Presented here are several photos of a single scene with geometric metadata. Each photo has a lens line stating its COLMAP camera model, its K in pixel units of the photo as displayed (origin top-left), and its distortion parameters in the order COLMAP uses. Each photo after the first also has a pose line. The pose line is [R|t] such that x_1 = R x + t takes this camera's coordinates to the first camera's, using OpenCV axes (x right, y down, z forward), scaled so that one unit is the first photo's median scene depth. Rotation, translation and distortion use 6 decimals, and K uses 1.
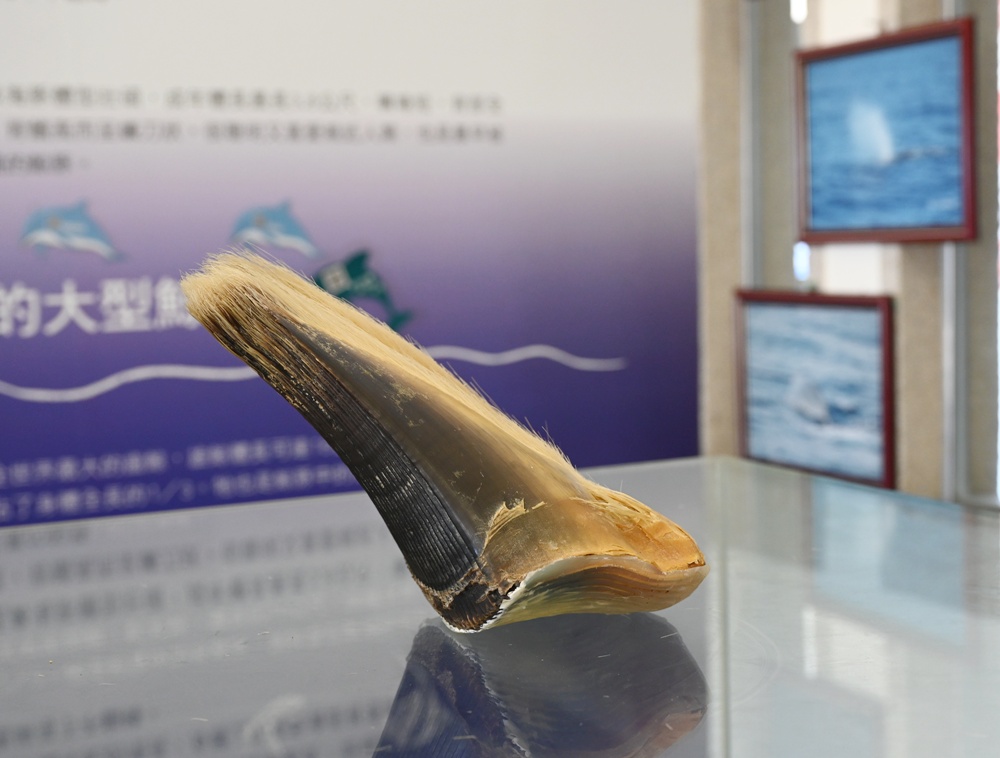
lens RADIAL K [[1882.3, 0, 500.0], [0, 1882.3, 379.0], [0, 0, 1]] dist [0.004630, 0.064534]
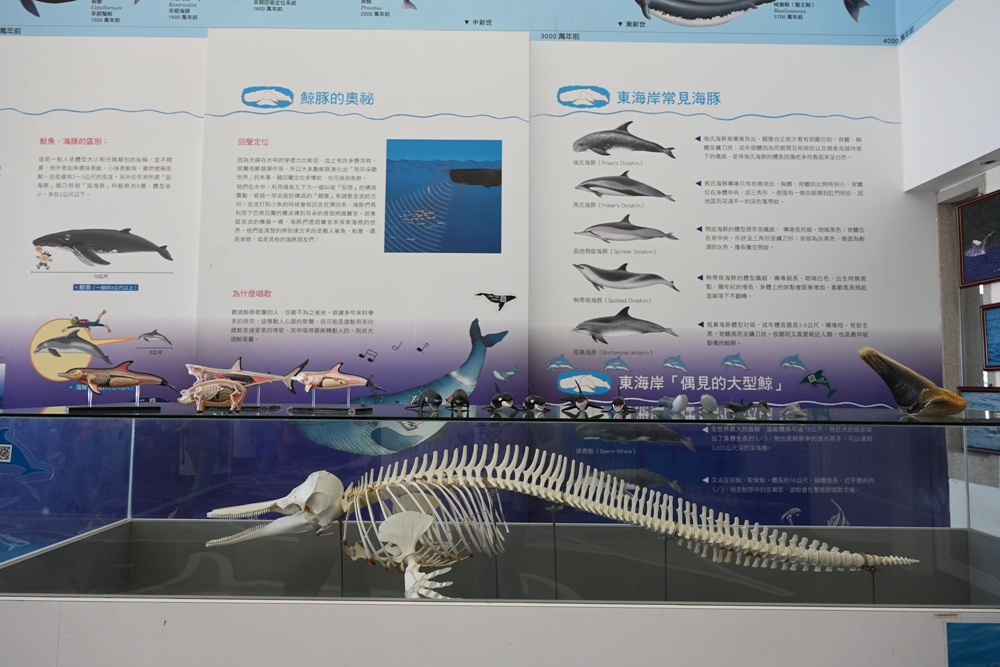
lens RADIAL K [[695.5, 0, 500.0], [0, 695.5, 333.5], [0, 0, 1]] dist [0.045959, -0.000911]
pose [[0.904941, -0.011498, -0.425383, -0.061910], [-0.048452, 0.990350, -0.129844, 0.059812], [0.422770, 0.138112, 0.895651, -0.372482]]
